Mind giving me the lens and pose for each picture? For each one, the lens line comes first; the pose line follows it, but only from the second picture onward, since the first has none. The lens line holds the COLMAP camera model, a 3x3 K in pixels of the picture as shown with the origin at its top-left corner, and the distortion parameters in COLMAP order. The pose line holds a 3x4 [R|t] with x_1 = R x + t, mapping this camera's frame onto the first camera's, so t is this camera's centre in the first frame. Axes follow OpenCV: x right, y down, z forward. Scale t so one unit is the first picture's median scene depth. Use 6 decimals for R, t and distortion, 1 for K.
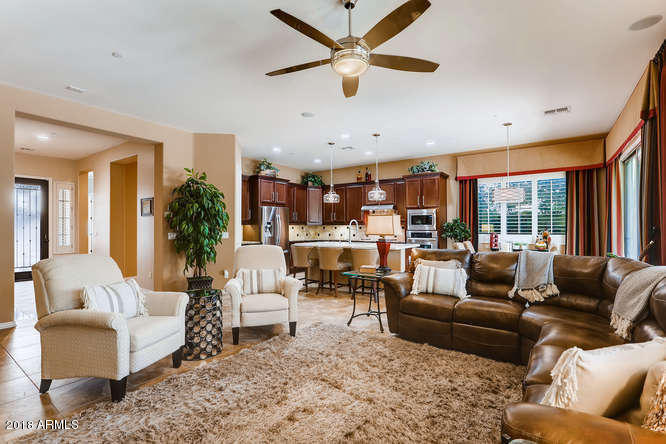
lens RADIAL K [[317.1, 0, 329.9], [0, 317.1, 227.6], [0, 0, 1]] dist [-0.007596, -0.000088]
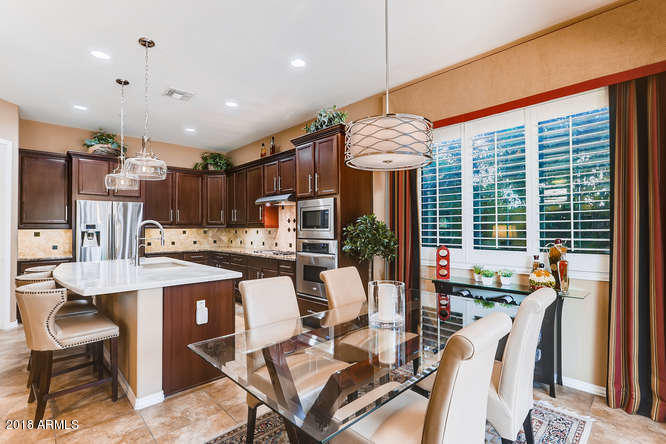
lens RADIAL K [[322.8, 0, 329.0], [0, 322.8, 222.1], [0, 0, 1]] dist [0.001330, 0.000565]
pose [[0.979548, -0.005971, -0.201124, 0.448543], [0.002184, 0.999816, -0.019045, -0.009158], [0.201201, 0.018216, 0.979381, 0.501605]]
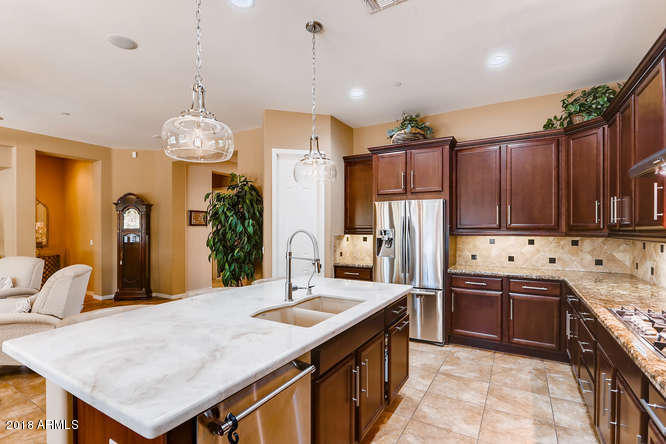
lens RADIAL K [[317.1, 0, 329.9], [0, 317.1, 227.6], [0, 0, 1]] dist [-0.007596, -0.000088]
pose [[0.083881, 0.002666, -0.996472, 0.361709], [0.000440, 0.999996, 0.002712, -0.025195], [0.996476, -0.000666, 0.083880, 0.948973]]
